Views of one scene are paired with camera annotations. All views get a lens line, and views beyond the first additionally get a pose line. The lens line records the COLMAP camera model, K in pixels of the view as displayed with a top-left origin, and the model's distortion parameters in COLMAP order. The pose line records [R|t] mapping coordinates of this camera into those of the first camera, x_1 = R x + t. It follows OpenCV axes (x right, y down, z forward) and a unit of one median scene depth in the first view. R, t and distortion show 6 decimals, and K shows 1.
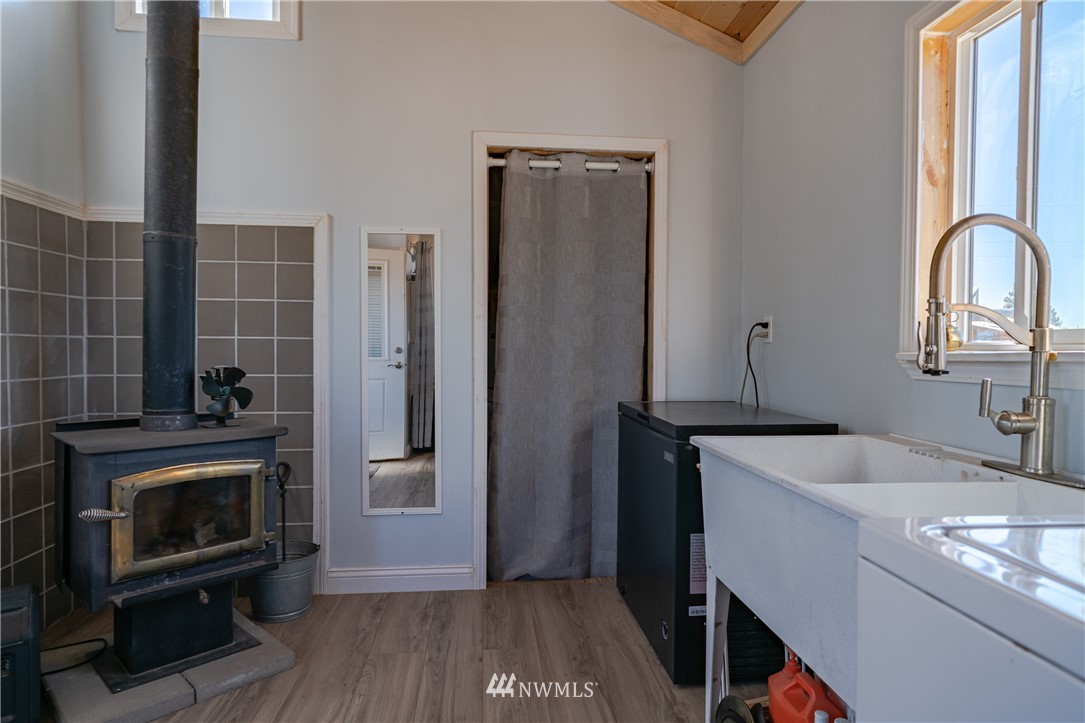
lens RADIAL K [[634.4, 0, 545.2], [0, 634.4, 359.0], [0, 0, 1]] dist [-0.003445, 0.007351]
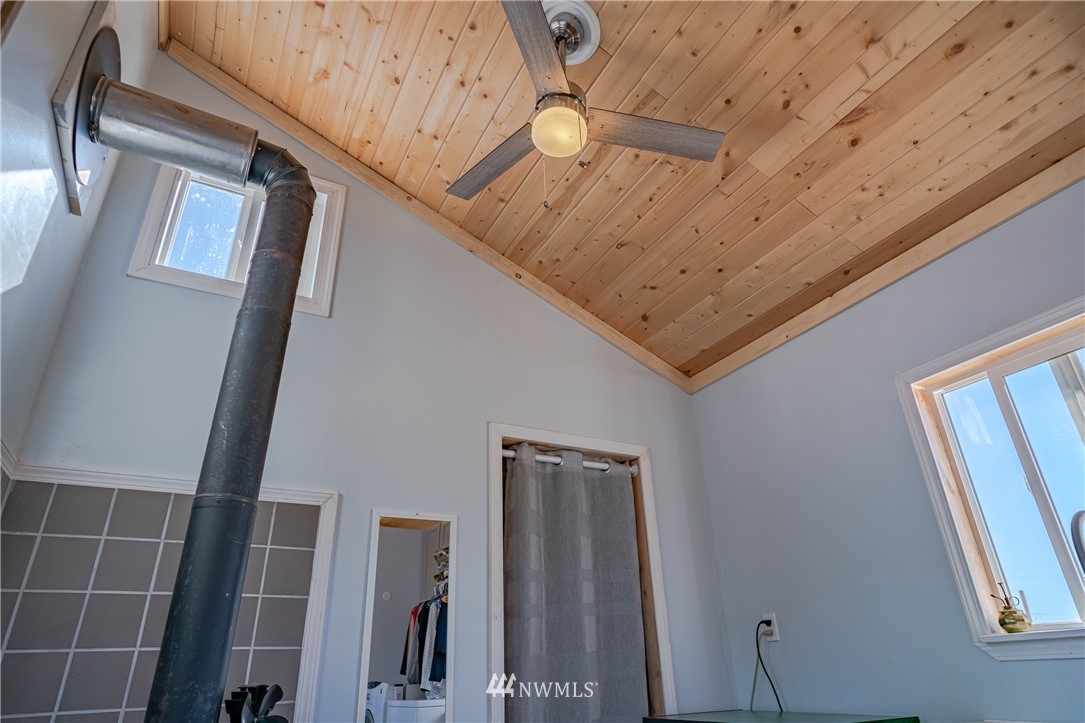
lens RADIAL K [[634.4, 0, 545.2], [0, 634.4, 356.3], [0, 0, 1]] dist [-0.003445, 0.007351]
pose [[0.922362, 0.140801, 0.359756, -0.403998], [0.045744, 0.884864, -0.463599, 0.024417], [-0.383610, 0.444062, 0.809723, 0.090326]]
